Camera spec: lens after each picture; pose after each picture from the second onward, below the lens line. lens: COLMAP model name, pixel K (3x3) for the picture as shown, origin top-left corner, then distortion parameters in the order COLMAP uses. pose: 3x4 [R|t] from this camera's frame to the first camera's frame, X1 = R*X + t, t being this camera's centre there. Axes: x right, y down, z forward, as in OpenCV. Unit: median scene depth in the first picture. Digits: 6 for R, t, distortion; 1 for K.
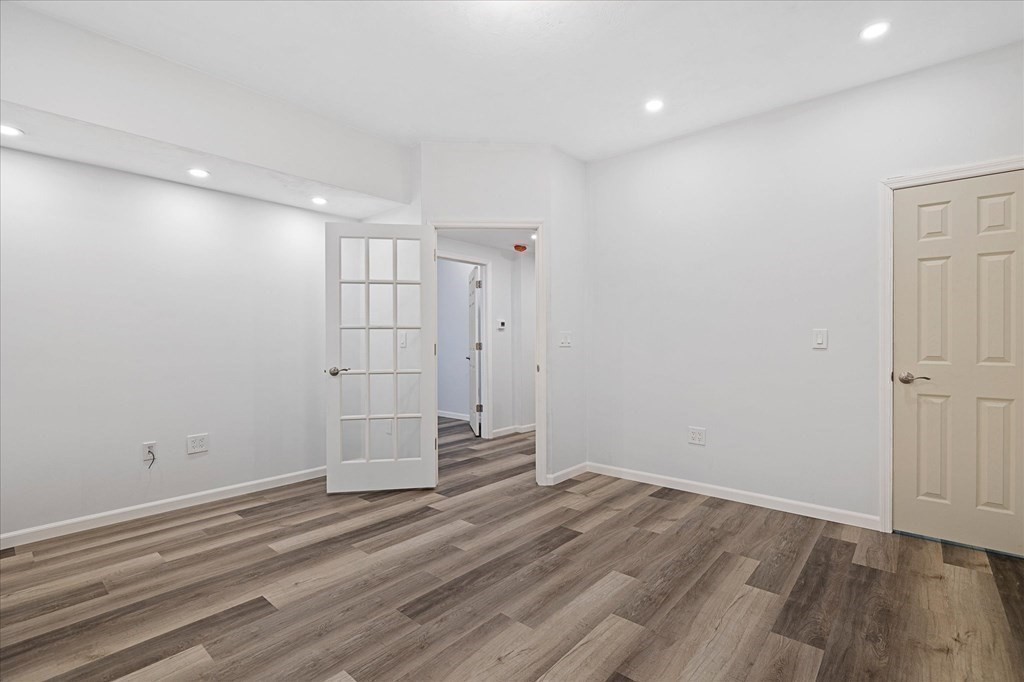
lens RADIAL K [[459.6, 0, 511.2], [0, 459.6, 341.3], [0, 0, 1]] dist [-0.000244, -0.000065]
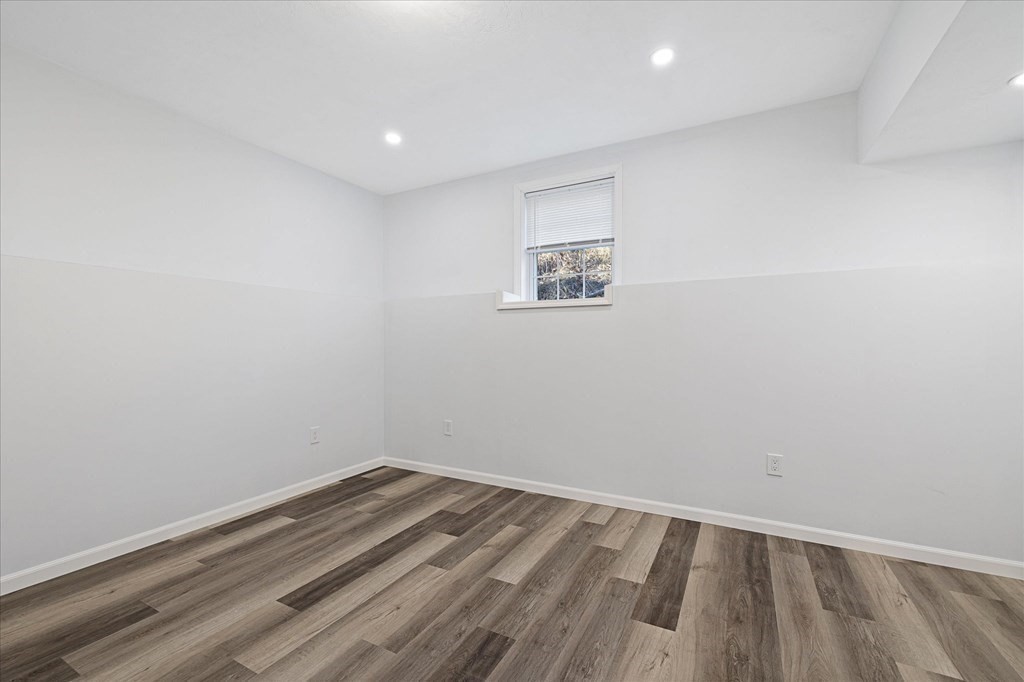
lens RADIAL K [[429.0, 0, 513.1], [0, 429.0, 341.1], [0, 0, 1]] dist [0.000111, 0.000024]
pose [[-0.973263, 0.005697, -0.229623, -0.057651], [0.004944, 0.999980, 0.003857, -0.011391], [0.229641, 0.002619, -0.973272, 1.927406]]
